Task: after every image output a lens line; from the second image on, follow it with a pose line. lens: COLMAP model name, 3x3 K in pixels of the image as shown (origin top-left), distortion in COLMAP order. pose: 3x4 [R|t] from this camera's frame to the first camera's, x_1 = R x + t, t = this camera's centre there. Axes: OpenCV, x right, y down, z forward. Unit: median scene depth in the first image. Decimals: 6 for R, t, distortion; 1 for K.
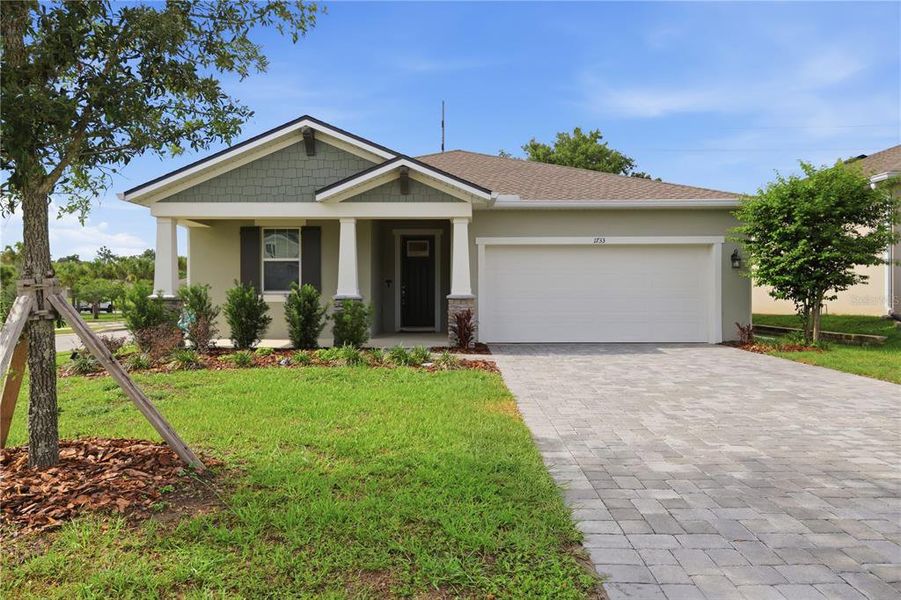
lens RADIAL K [[393.1, 0, 447.0], [0, 393.1, 298.3], [0, 0, 1]] dist [0.000490, 0.000036]
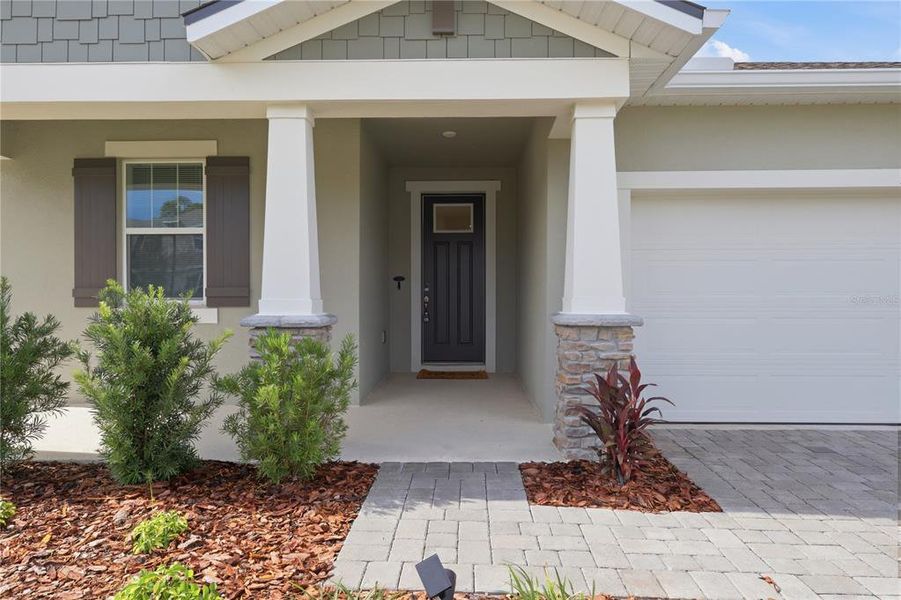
lens RADIAL K [[393.1, 0, 457.3], [0, 393.1, 302.6], [0, 0, 1]] dist [0.000490, 0.000036]
pose [[1.000000, 0.000453, -0.000518, -0.092356], [-0.000445, 0.999890, 0.014822, -0.024874], [0.000524, -0.014821, 0.999890, 0.621641]]
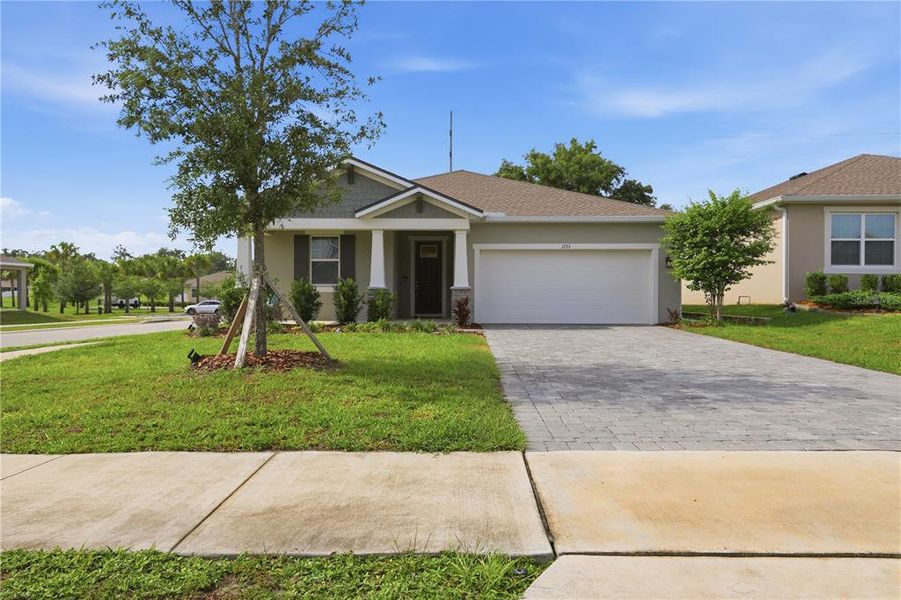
lens RADIAL K [[393.1, 0, 447.1], [0, 393.1, 297.4], [0, 0, 1]] dist [0.000490, 0.000036]
pose [[0.999795, 0.004406, -0.019779, 0.014186], [-0.004395, 0.999990, 0.000605, 0.026910], [0.019781, -0.000518, 0.999804, -0.347535]]
